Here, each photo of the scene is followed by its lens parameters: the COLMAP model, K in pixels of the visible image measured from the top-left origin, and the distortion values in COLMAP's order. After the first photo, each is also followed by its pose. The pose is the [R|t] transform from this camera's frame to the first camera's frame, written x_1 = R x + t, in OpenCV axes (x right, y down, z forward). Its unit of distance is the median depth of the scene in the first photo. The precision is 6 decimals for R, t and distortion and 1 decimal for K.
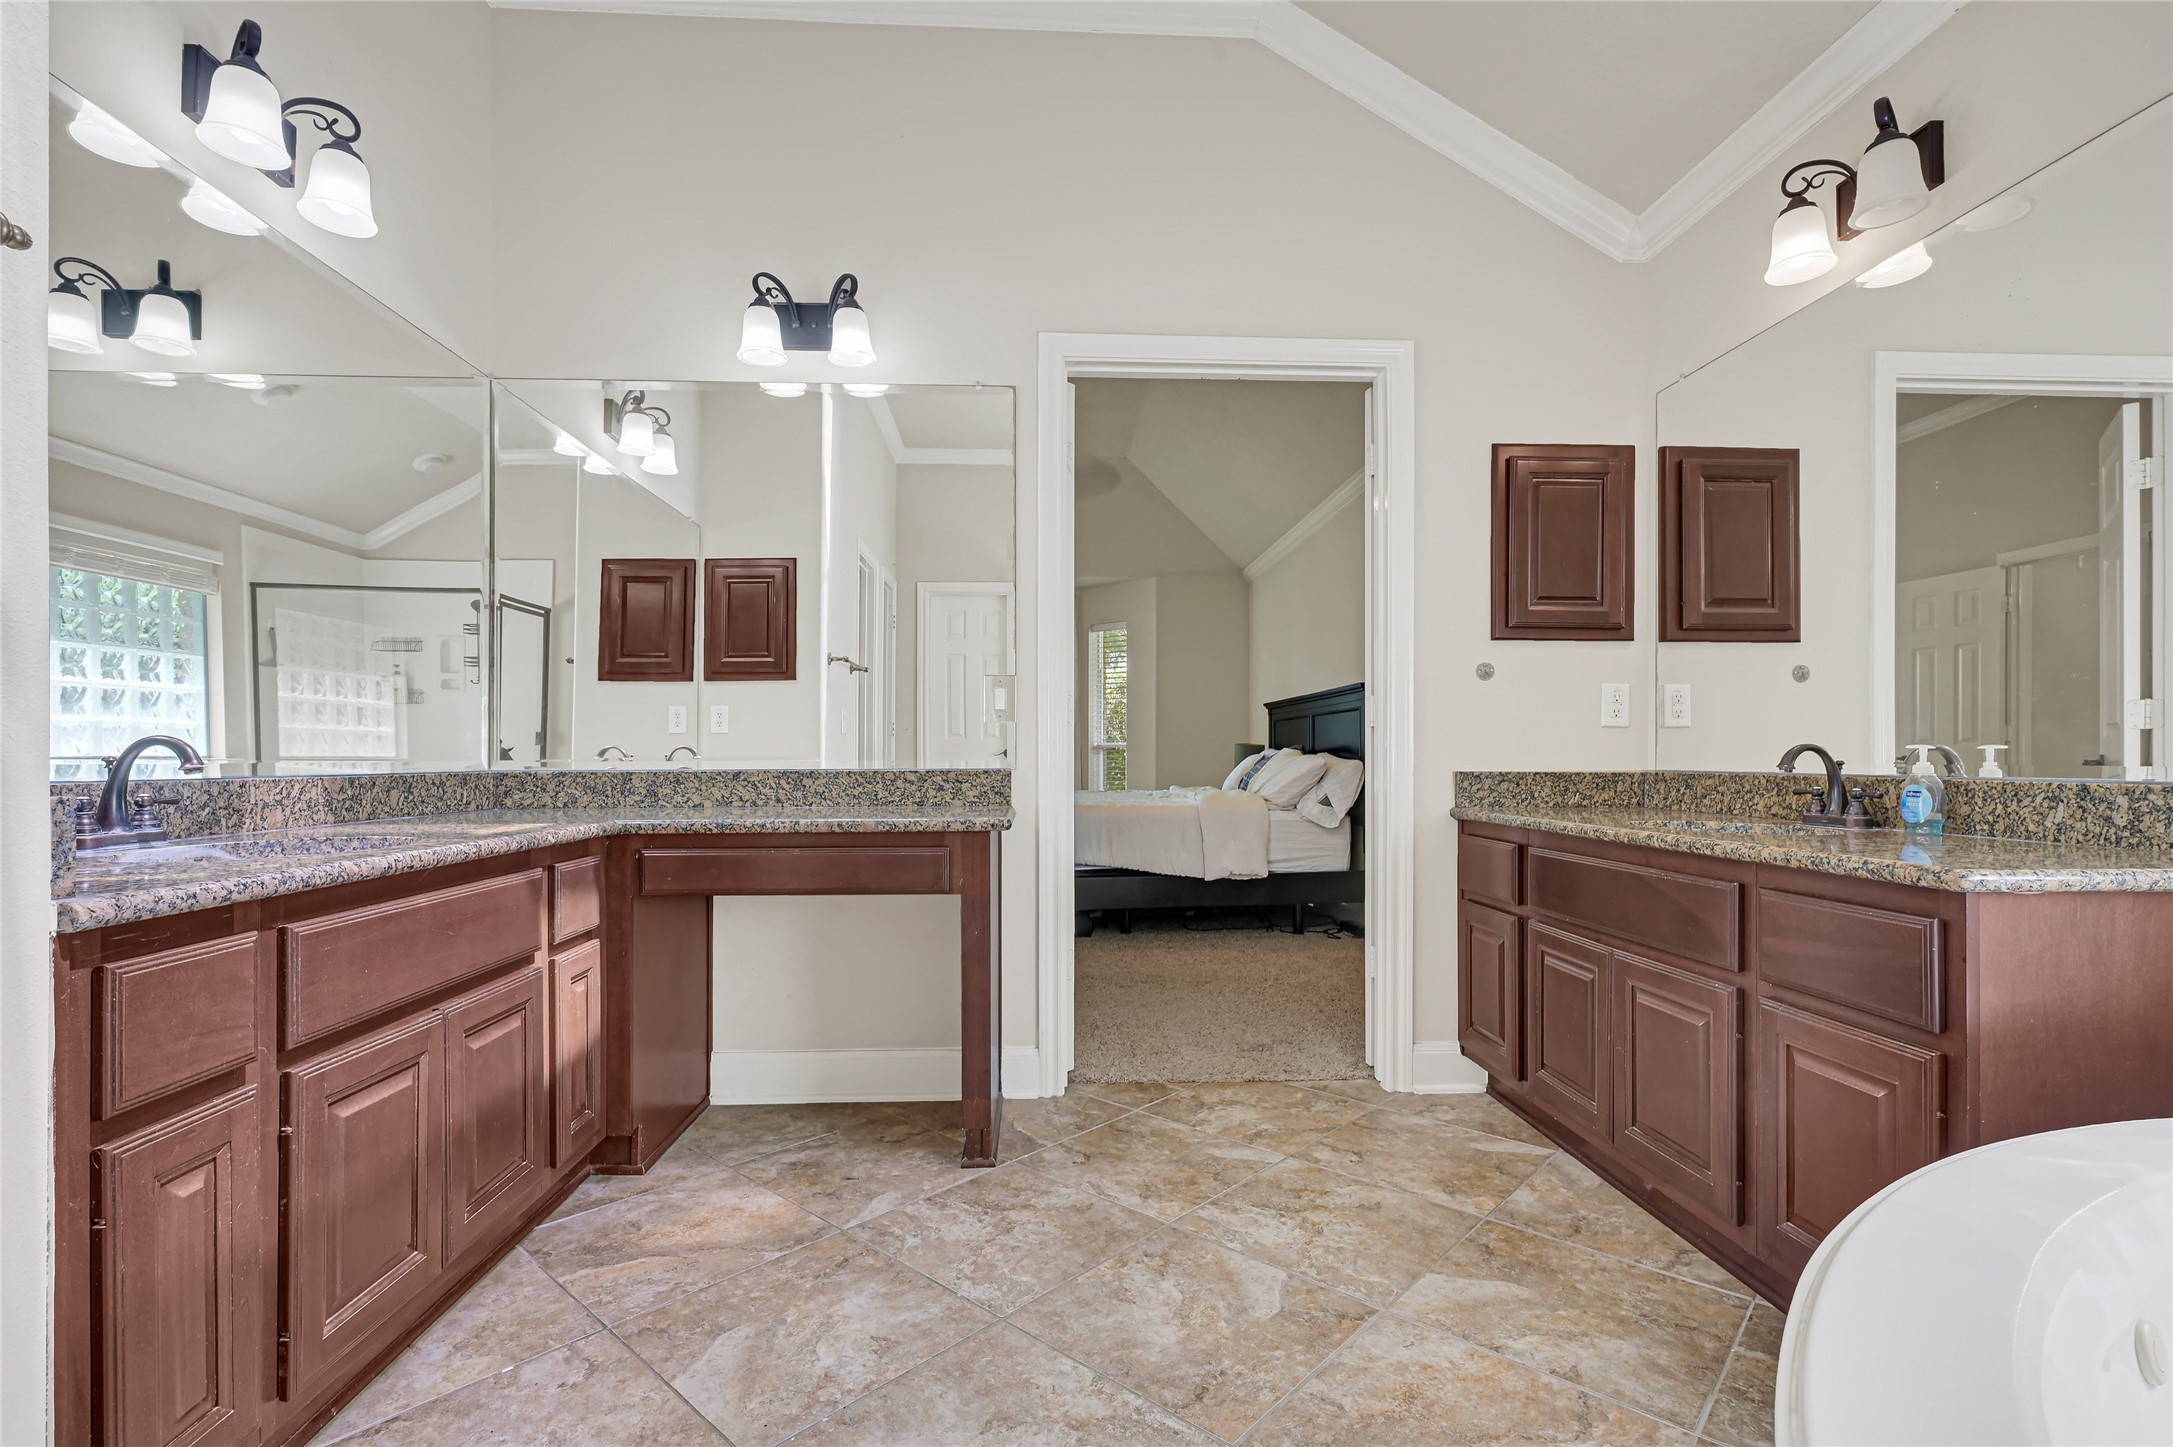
lens RADIAL K [[999.1, 0, 1076.9], [0, 999.1, 754.3], [0, 0, 1]] dist [-0.000132, 0.000010]
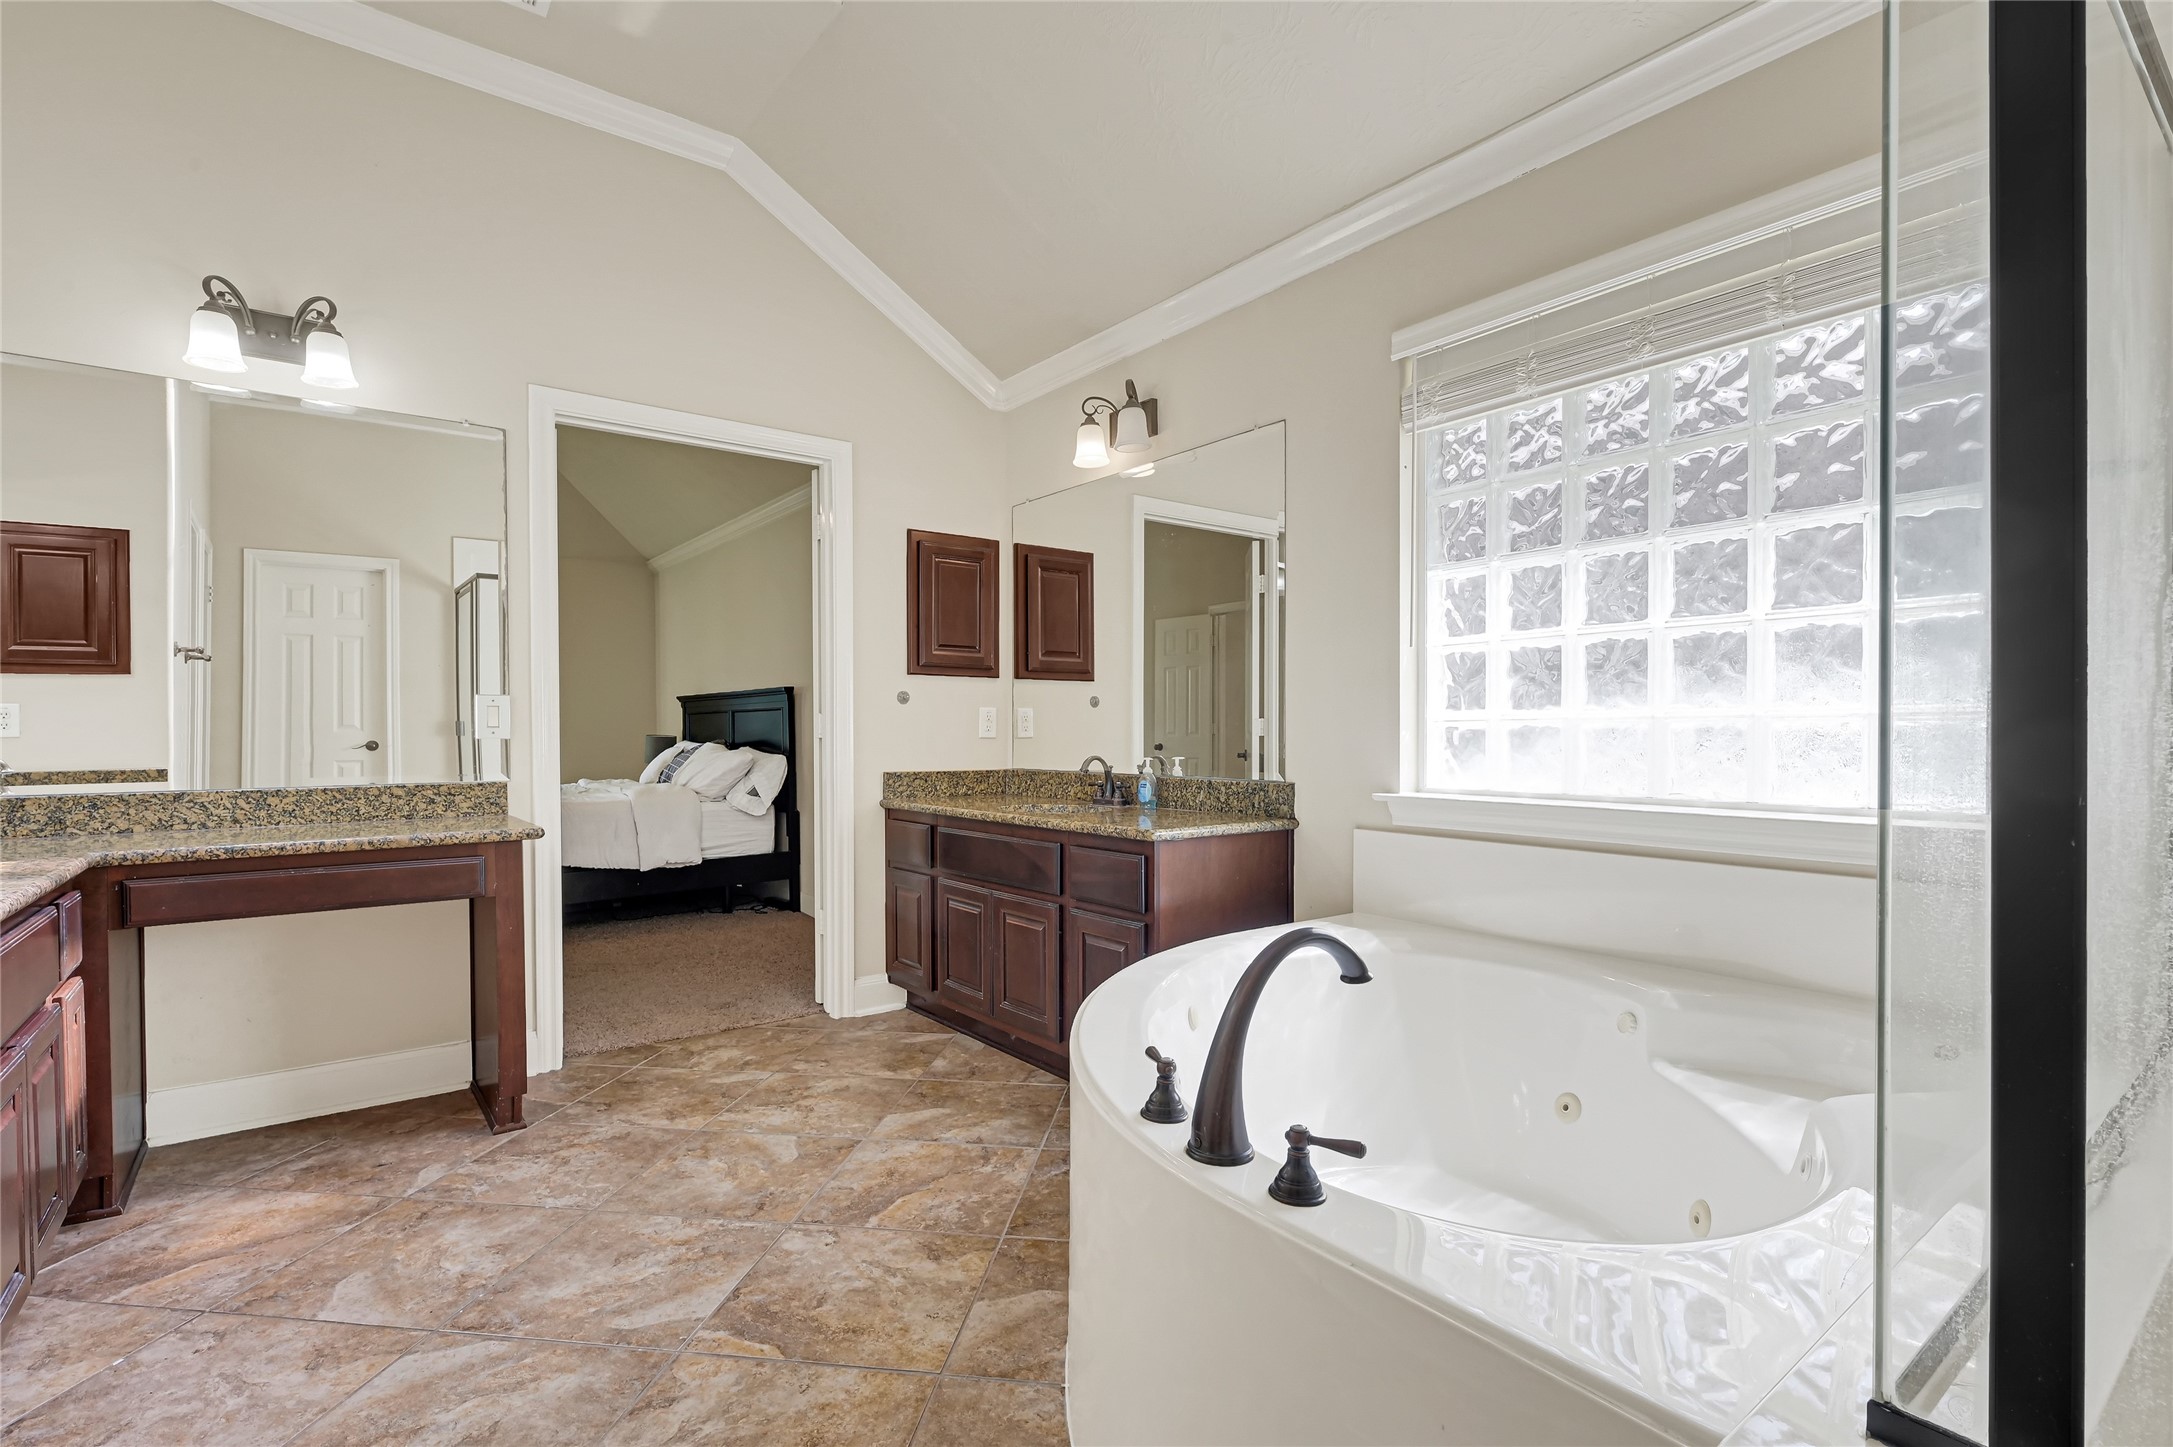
lens RADIAL K [[1041.5, 0, 1098.1], [0, 1041.5, 741.7], [0, 0, 1]] dist [0.000215, 0.000114]
pose [[0.813833, -0.008096, 0.581042, -0.233971], [0.000618, 0.999914, 0.013067, -0.050113], [-0.581098, -0.010276, 0.813769, -0.357396]]
